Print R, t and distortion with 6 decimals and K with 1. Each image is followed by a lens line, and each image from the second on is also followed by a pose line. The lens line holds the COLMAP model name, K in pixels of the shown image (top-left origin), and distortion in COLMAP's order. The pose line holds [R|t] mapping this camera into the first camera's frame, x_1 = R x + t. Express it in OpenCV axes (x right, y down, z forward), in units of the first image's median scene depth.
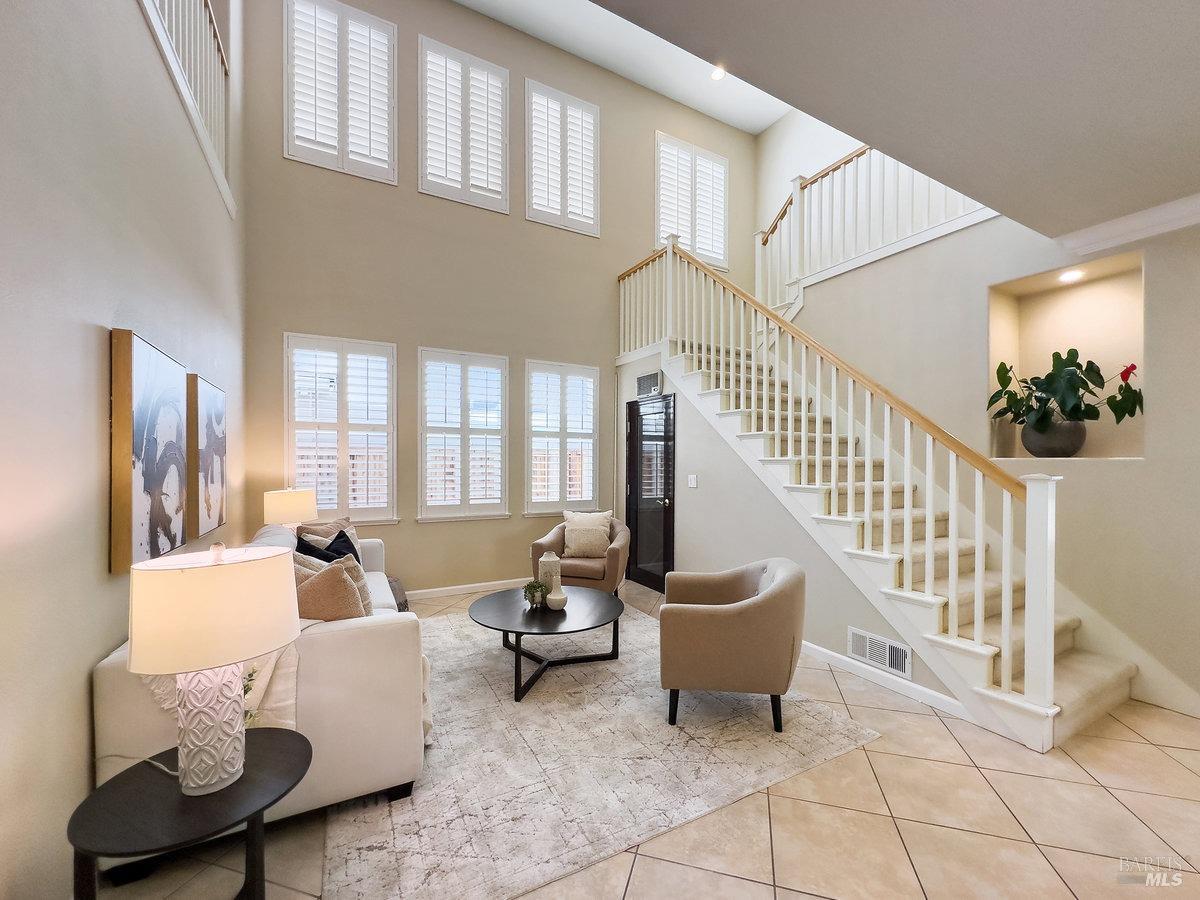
lens RADIAL K [[485.1, 0, 600.0], [0, 485.1, 460.7], [0, 0, 1]] dist [-0.002372, -0.000114]
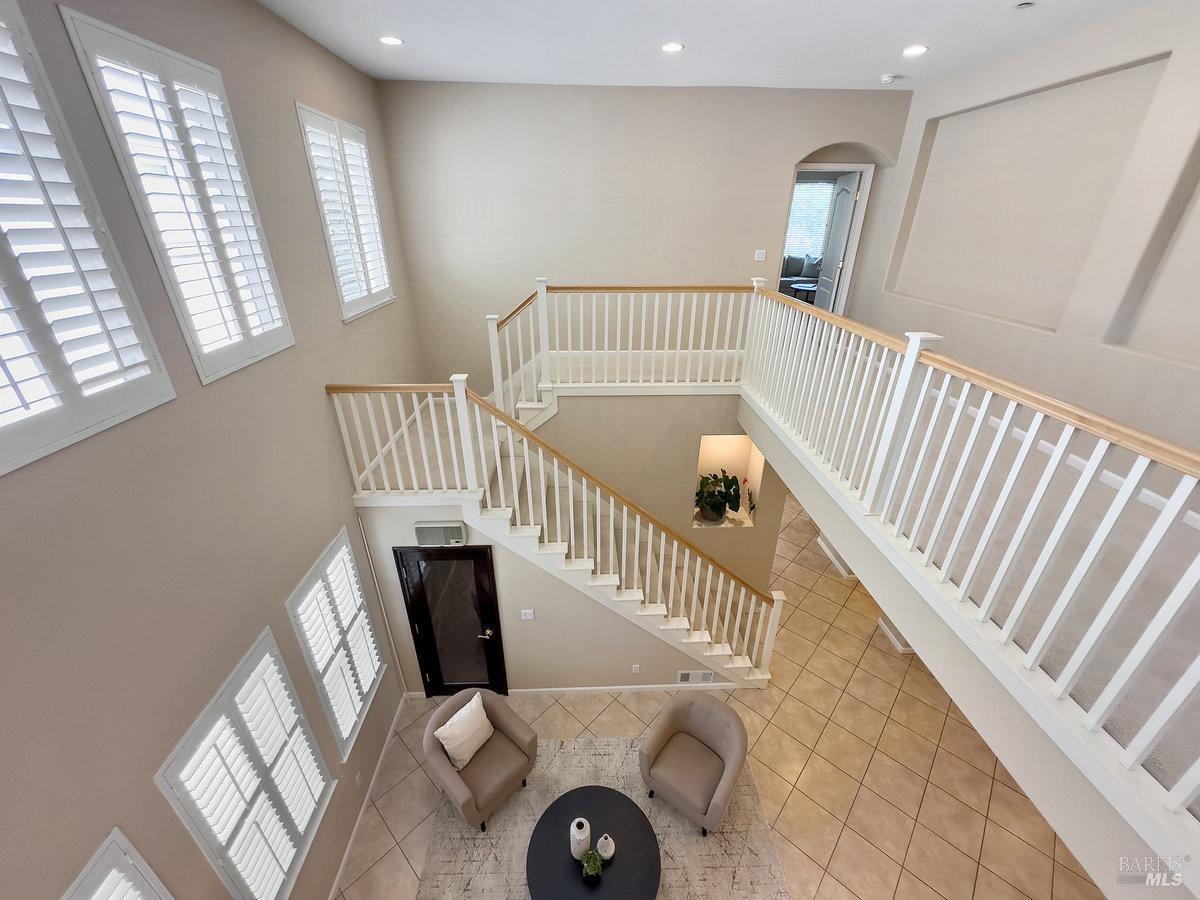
lens RADIAL K [[485.1, 0, 594.2], [0, 485.1, 441.4], [0, 0, 1]] dist [-0.002372, -0.000114]
pose [[0.445809, -0.388641, 0.806358, -0.443049], [0.002400, 0.901345, 0.433095, -0.738963], [-0.895125, -0.191143, 0.402761, 0.493139]]
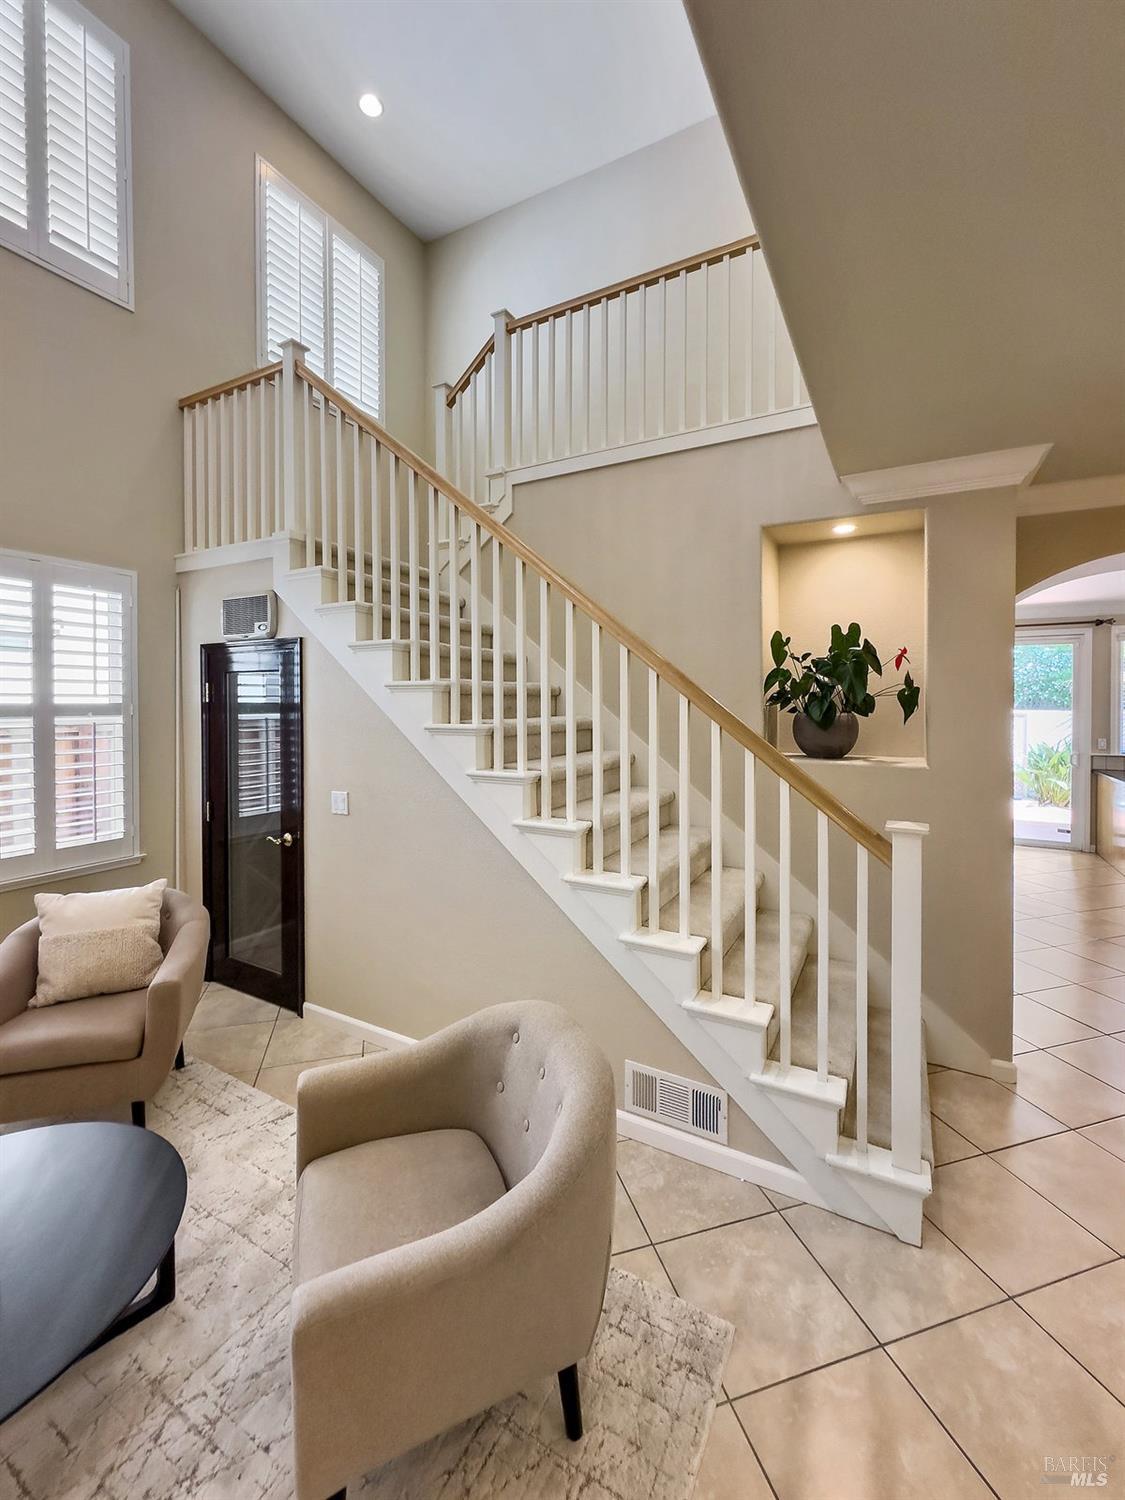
lens RADIAL K [[606.4, 0, 565.9], [0, 606.4, 707.1], [0, 0, 1]] dist [-0.002372, -0.000114]
pose [[0.837174, -0.014750, 0.546738, 0.030485], [0.005737, 0.999818, 0.018190, -0.073544], [-0.546906, -0.012092, 0.837106, 0.277292]]
